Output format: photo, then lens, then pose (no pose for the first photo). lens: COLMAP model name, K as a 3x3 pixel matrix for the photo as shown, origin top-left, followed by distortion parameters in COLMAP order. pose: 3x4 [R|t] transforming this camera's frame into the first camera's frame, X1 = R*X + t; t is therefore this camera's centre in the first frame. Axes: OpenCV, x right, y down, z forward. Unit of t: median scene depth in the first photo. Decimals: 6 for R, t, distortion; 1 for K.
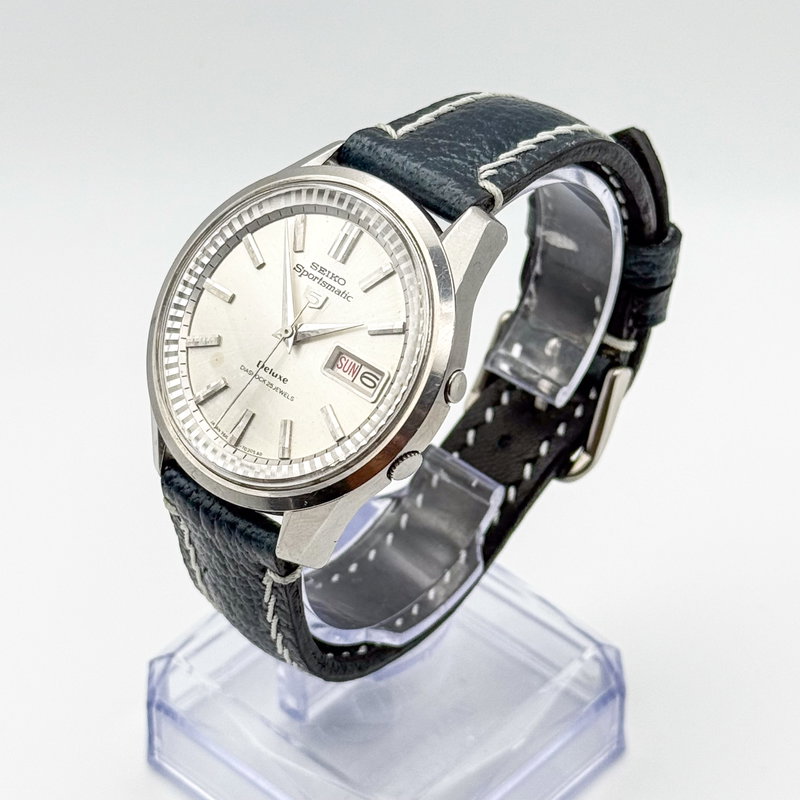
lens RADIAL K [[2411.2, 0, 400.0], [0, 2411.2, 400.0], [0, 0, 1]] dist [0.012422, -0.463365]
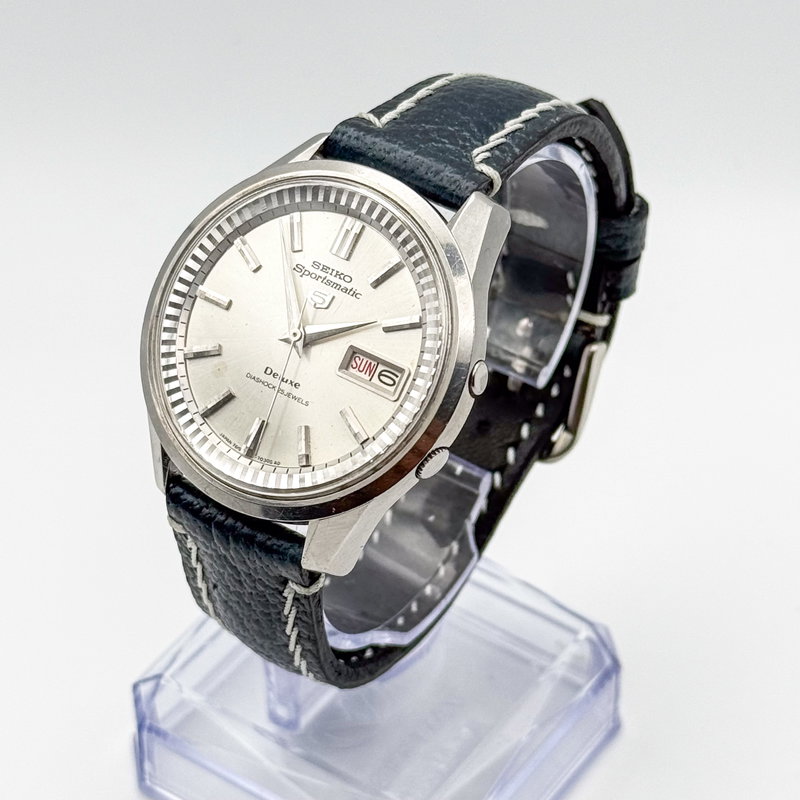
lens RADIAL K [[2411.2, 0, 400.0], [0, 2411.2, 400.0], [0, 0, 1]] dist [0.012422, -0.463365]
pose [[0.989619, -0.081261, 0.118535, -0.117219], [0.079739, 0.996662, 0.017531, -0.015261], [-0.119564, -0.007897, 0.992795, 0.034306]]
